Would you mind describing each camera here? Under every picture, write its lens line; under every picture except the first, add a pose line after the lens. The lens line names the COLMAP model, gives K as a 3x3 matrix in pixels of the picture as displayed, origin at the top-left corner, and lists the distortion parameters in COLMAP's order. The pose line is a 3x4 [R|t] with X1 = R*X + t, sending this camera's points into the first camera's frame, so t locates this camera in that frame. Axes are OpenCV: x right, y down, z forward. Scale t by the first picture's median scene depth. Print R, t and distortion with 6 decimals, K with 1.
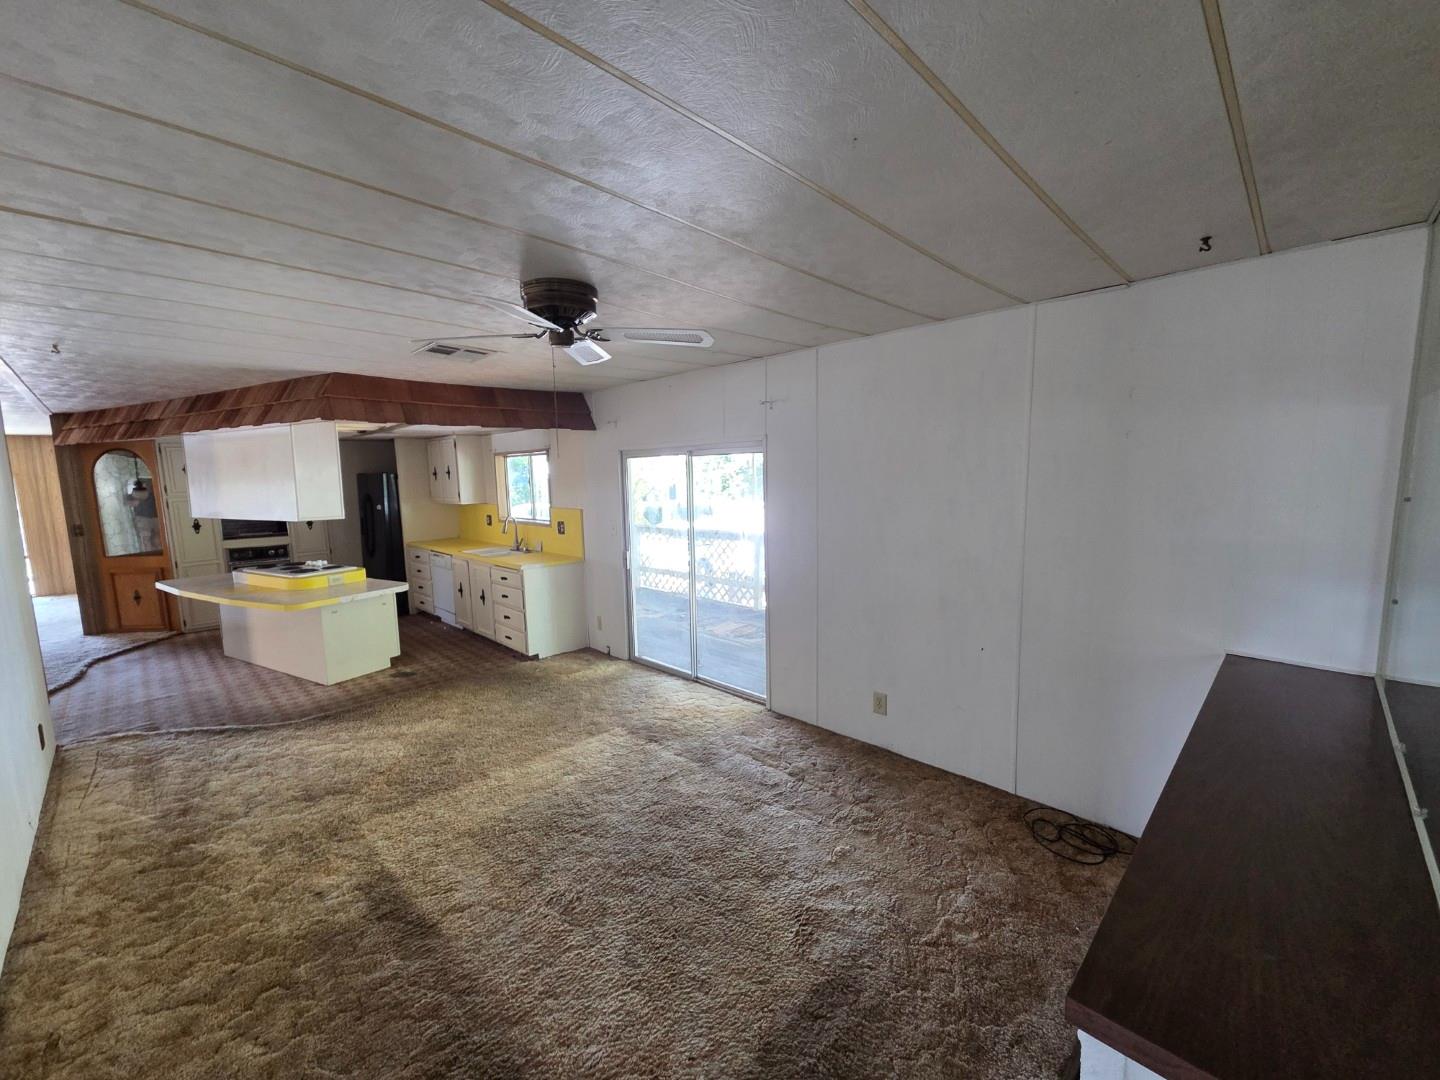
lens RADIAL K [[591.7, 0, 722.4], [0, 591.7, 548.6], [0, 0, 1]] dist [0.003985, 0.000686]
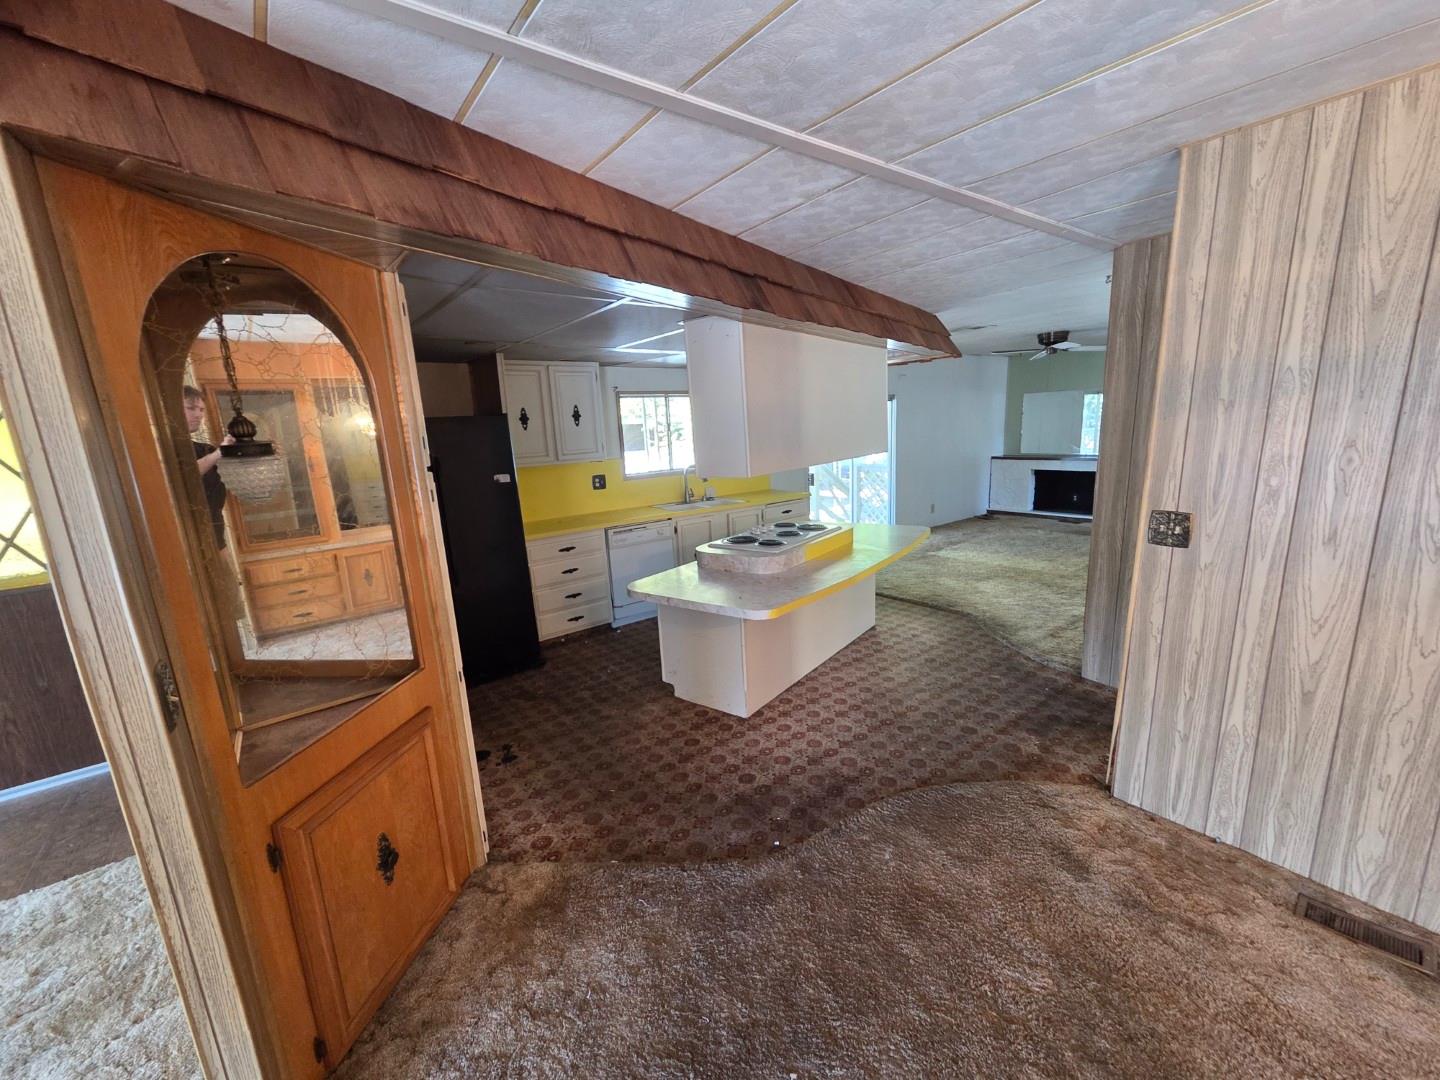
lens RADIAL K [[591.7, 0, 722.4], [0, 591.7, 548.6], [0, 0, 1]] dist [0.003985, 0.000686]
pose [[0.134188, -0.192459, 0.972087, -1.608494], [0.172137, 0.970573, 0.168397, -0.094520], [-0.975891, 0.144735, 0.163369, 1.063915]]
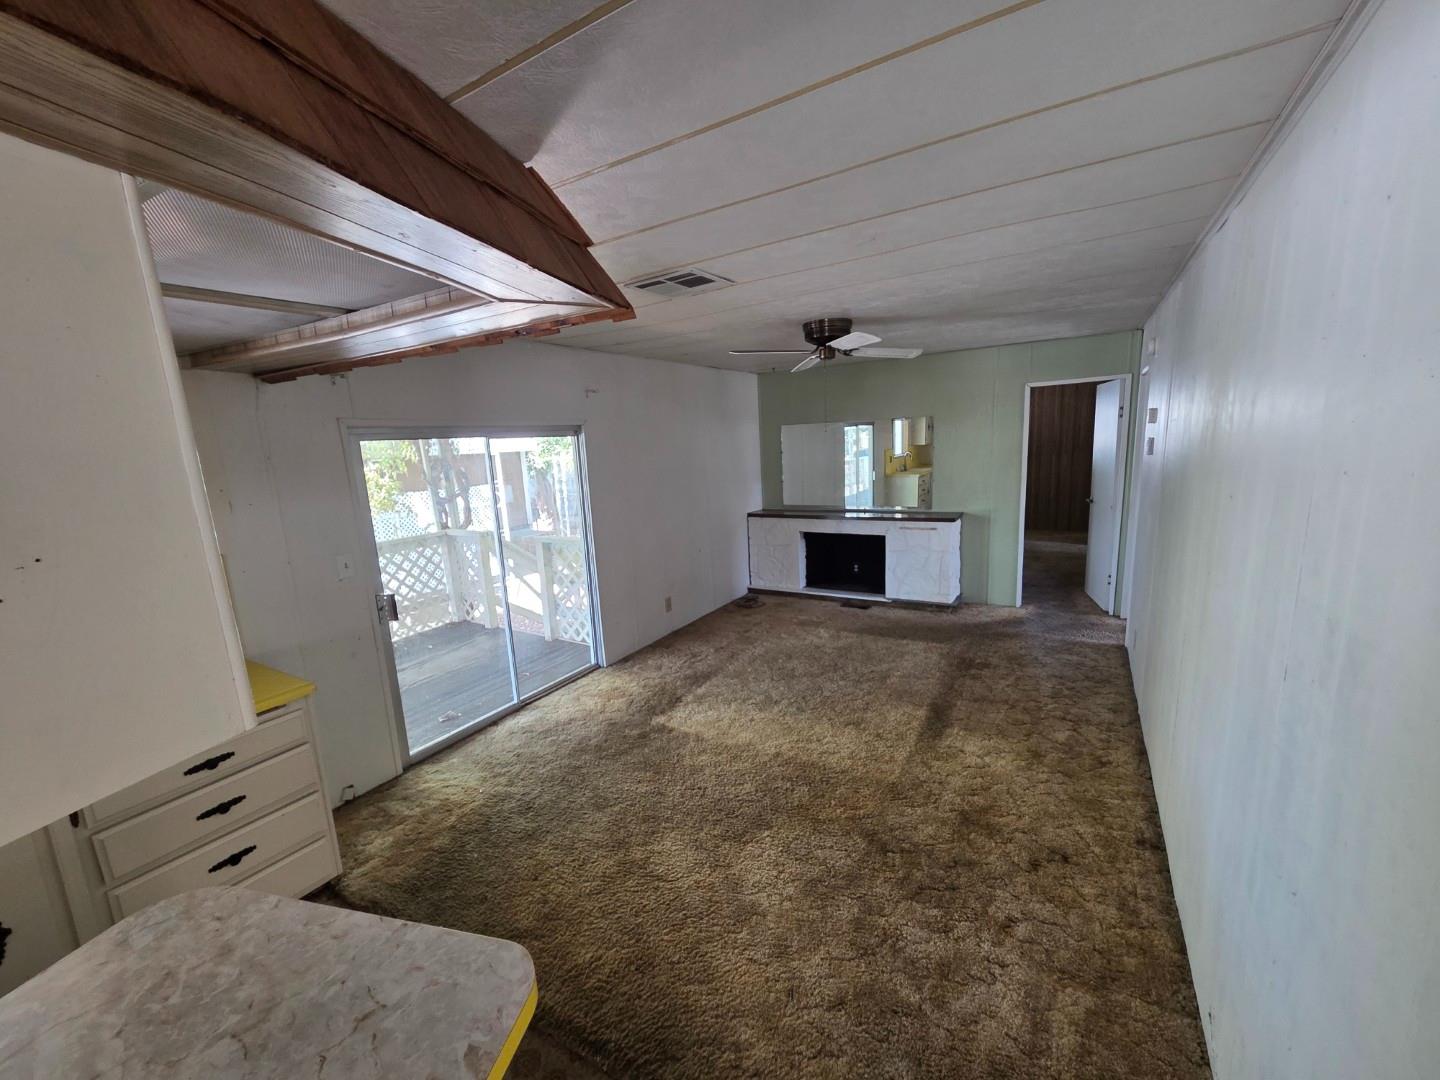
lens RADIAL K [[591.7, 0, 722.4], [0, 591.7, 548.6], [0, 0, 1]] dist [0.003985, 0.000686]
pose [[-0.241143, -0.146381, 0.959387, -0.869037], [0.176211, 0.965524, 0.191608, -0.101824], [-0.954358, 0.215259, -0.207035, 0.836753]]
